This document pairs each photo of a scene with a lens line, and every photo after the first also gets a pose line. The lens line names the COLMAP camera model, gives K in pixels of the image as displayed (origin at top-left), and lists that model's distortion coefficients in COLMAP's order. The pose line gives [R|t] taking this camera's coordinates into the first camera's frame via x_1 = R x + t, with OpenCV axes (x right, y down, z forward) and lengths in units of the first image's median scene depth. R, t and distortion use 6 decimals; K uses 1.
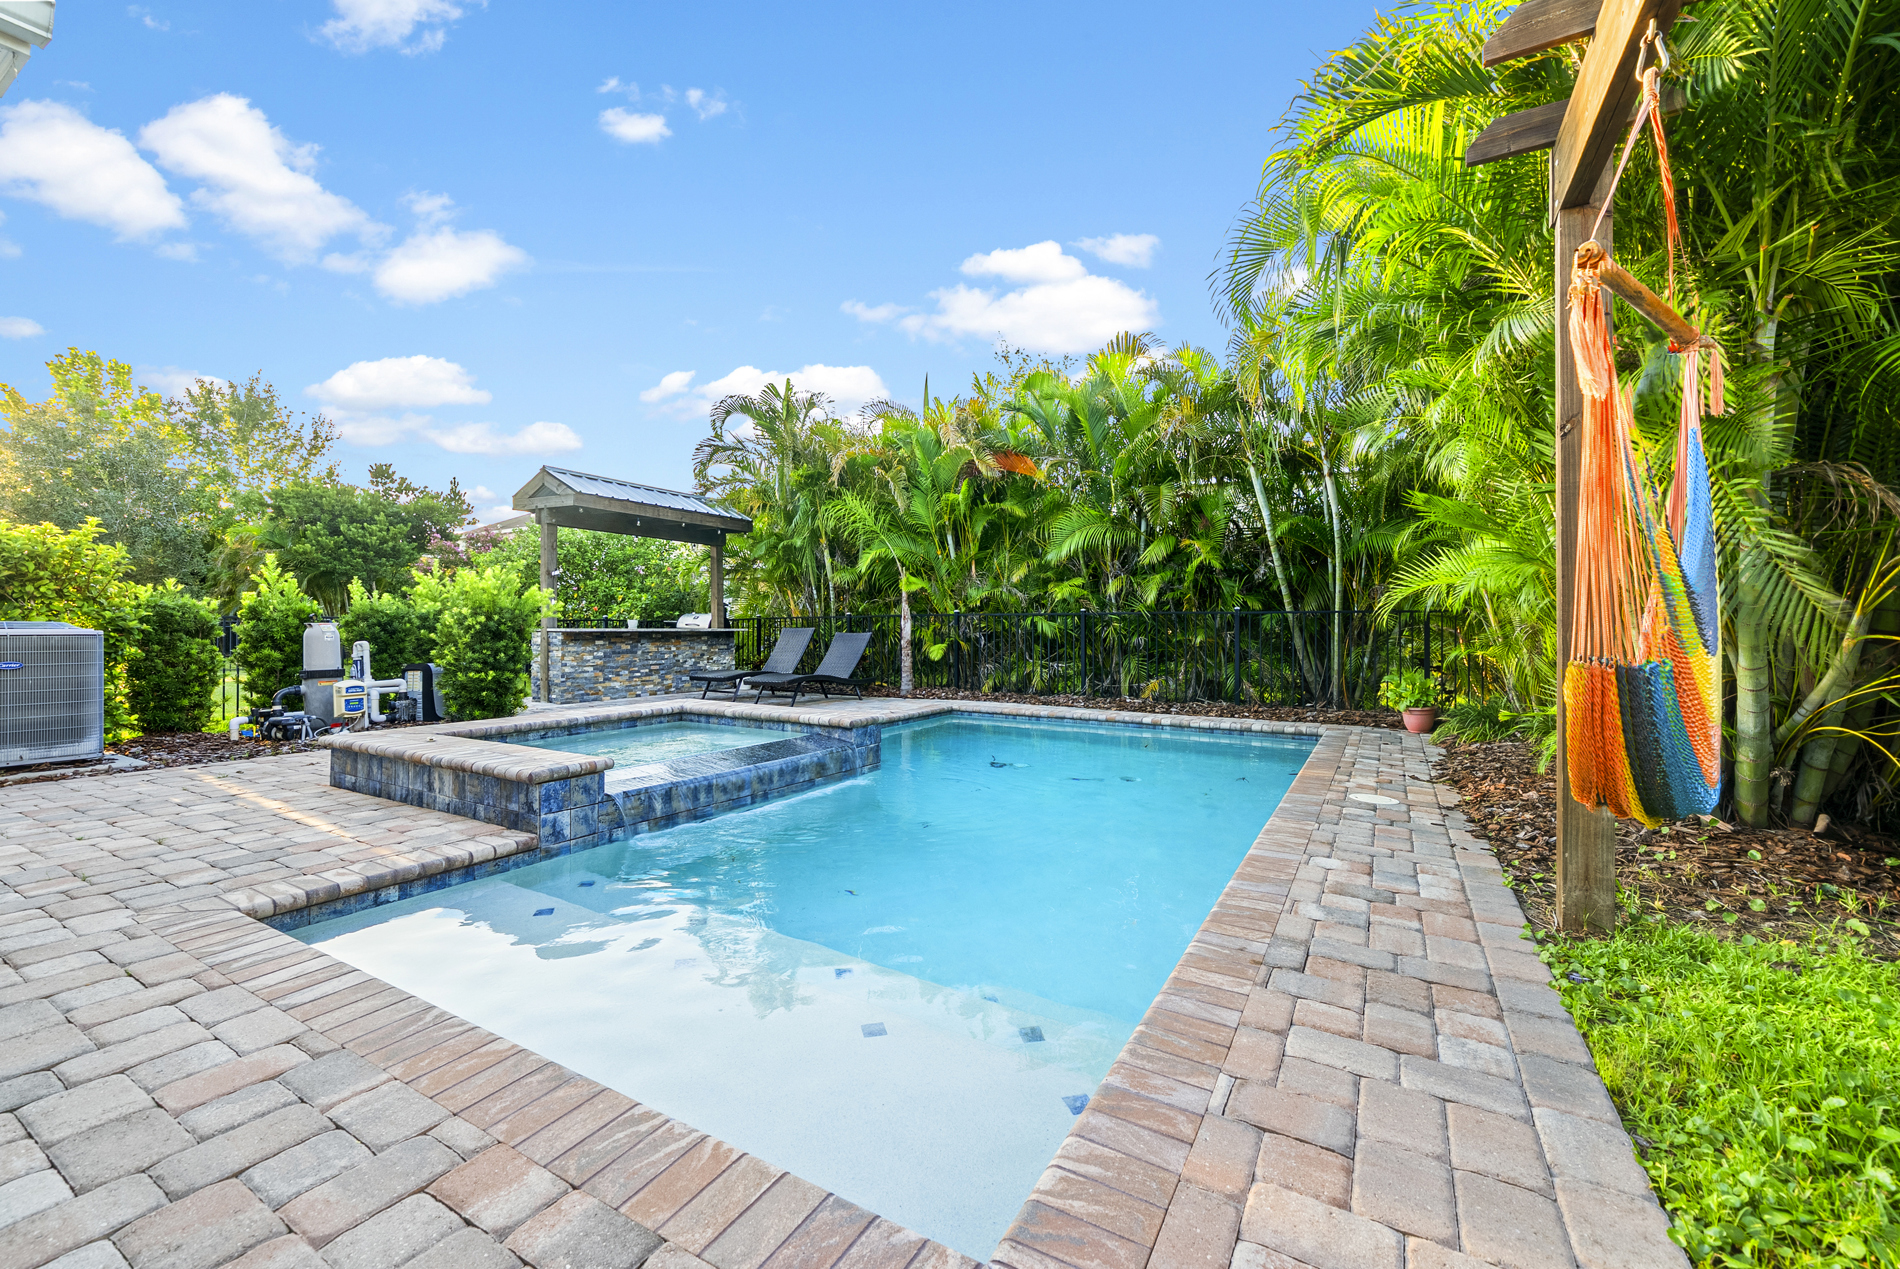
lens RADIAL K [[778.5, 0, 947.4], [0, 778.5, 628.3], [0, 0, 1]] dist [-0.001598, -0.000169]
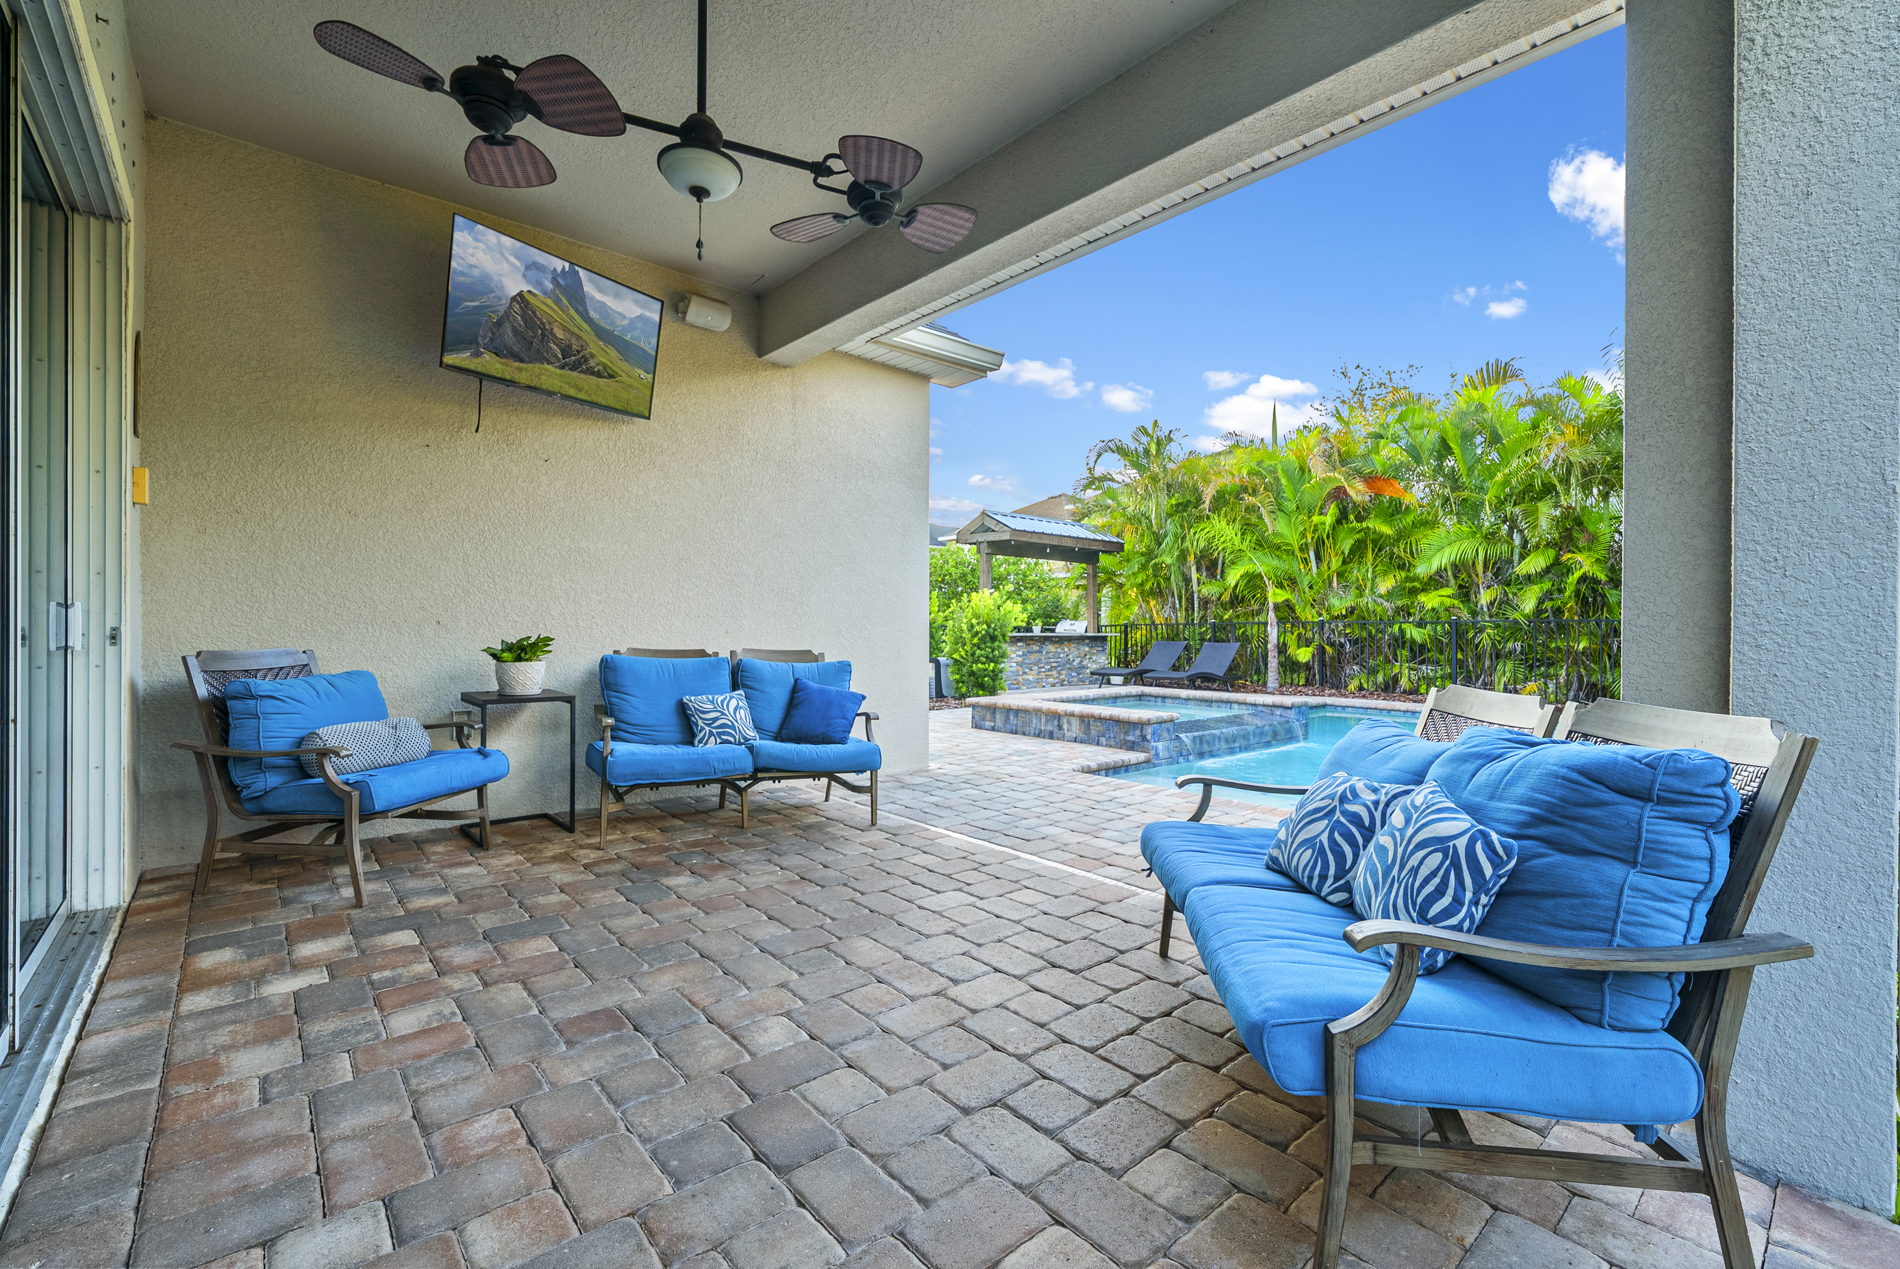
lens RADIAL K [[800.0, 0, 952.3], [0, 800.0, 629.1], [0, 0, 1]] dist [-0.001922, -0.000179]
pose [[0.946969, 0.001539, -0.321322, -0.129062], [-0.002754, 0.999991, -0.003326, -0.001749], [0.321314, 0.004034, 0.946964, -0.288117]]
